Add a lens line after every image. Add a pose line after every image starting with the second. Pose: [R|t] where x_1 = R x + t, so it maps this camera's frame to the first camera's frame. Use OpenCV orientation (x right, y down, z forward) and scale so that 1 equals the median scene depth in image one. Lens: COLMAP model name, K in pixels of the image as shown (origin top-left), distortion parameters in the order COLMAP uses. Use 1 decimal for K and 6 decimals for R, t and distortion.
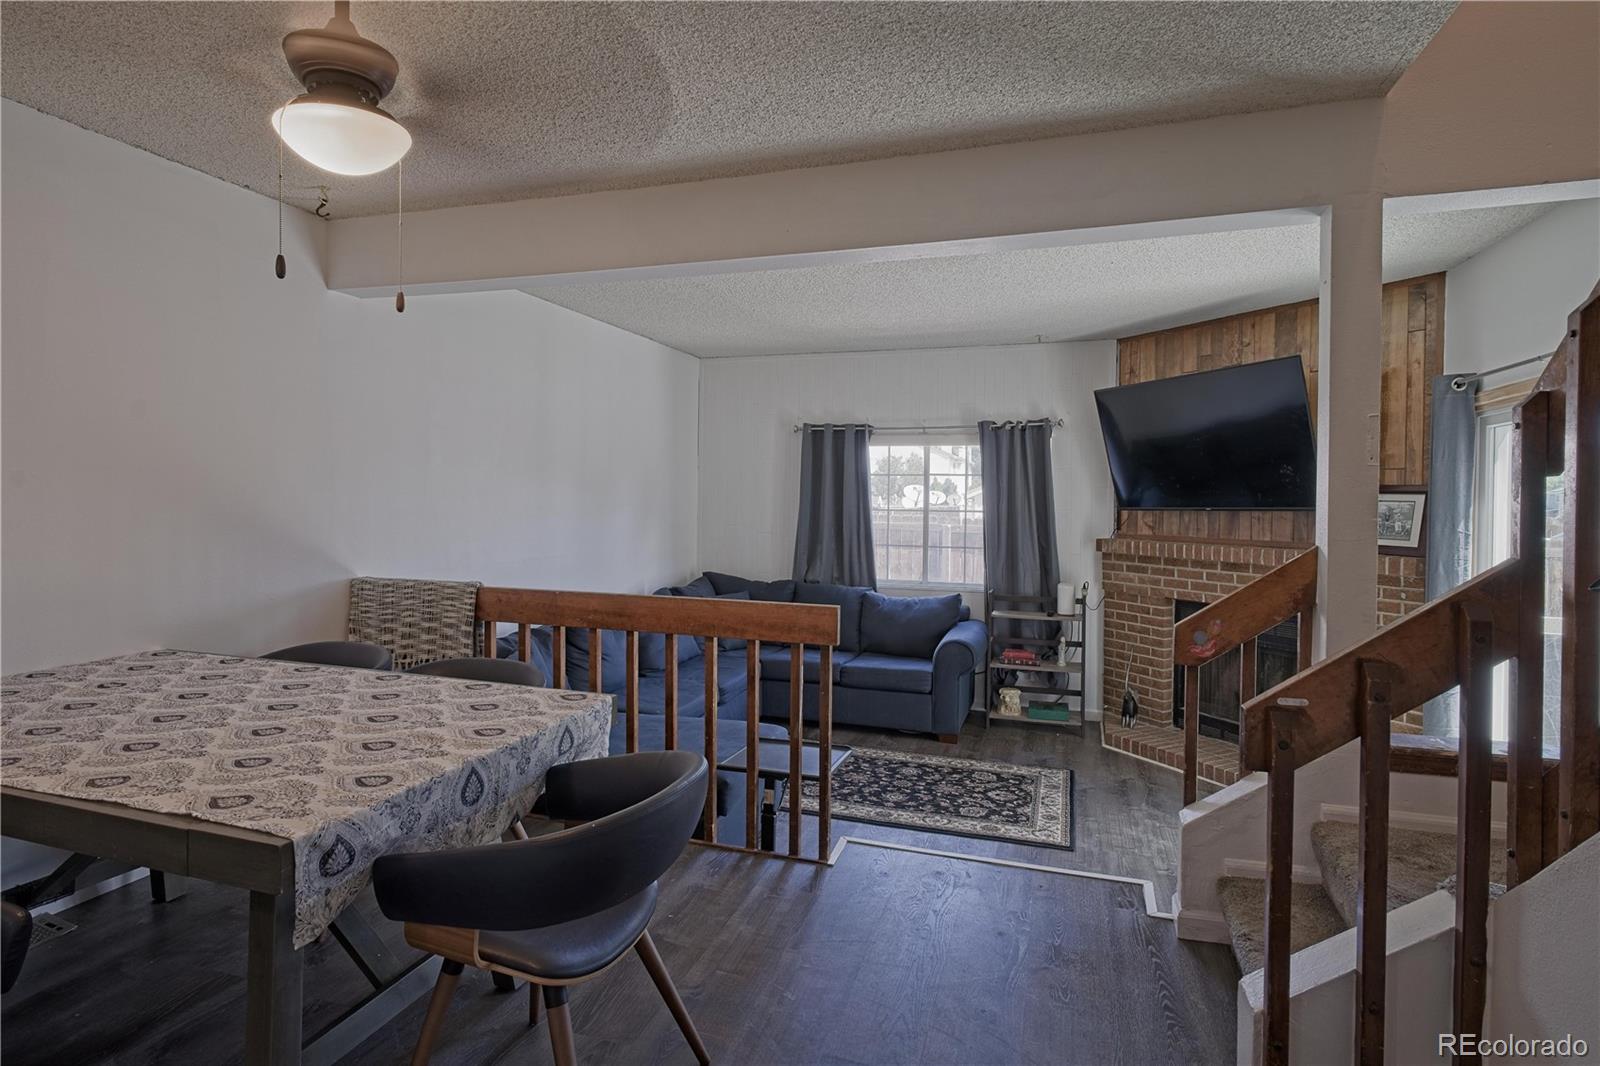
lens RADIAL K [[824.9, 0, 803.7], [0, 824.9, 511.0], [0, 0, 1]] dist [-0.001211, 0.000798]
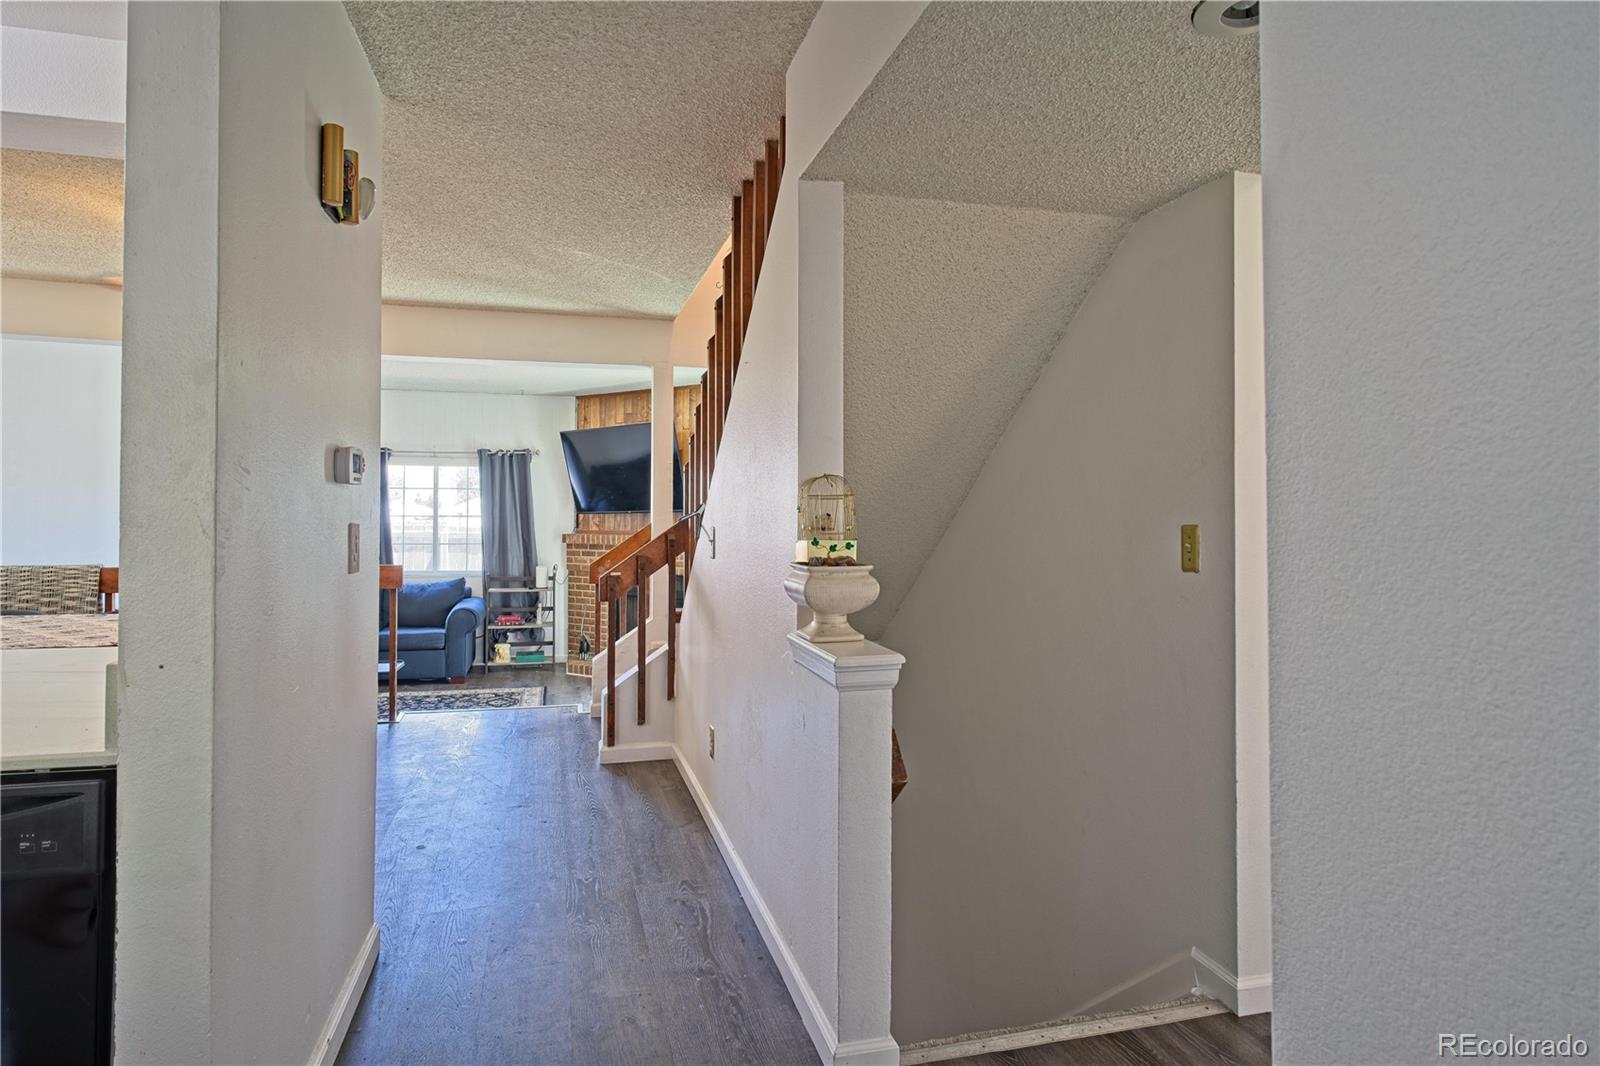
lens RADIAL K [[849.3, 0, 757.3], [0, 849.3, 509.2], [0, 0, 1]] dist [-0.024794, 0.000870]
pose [[0.855149, 0.000957, 0.518381, -0.121064], [0.010859, 0.999746, -0.019759, 0.023083], [-0.518268, 0.022526, 0.854921, -0.440635]]
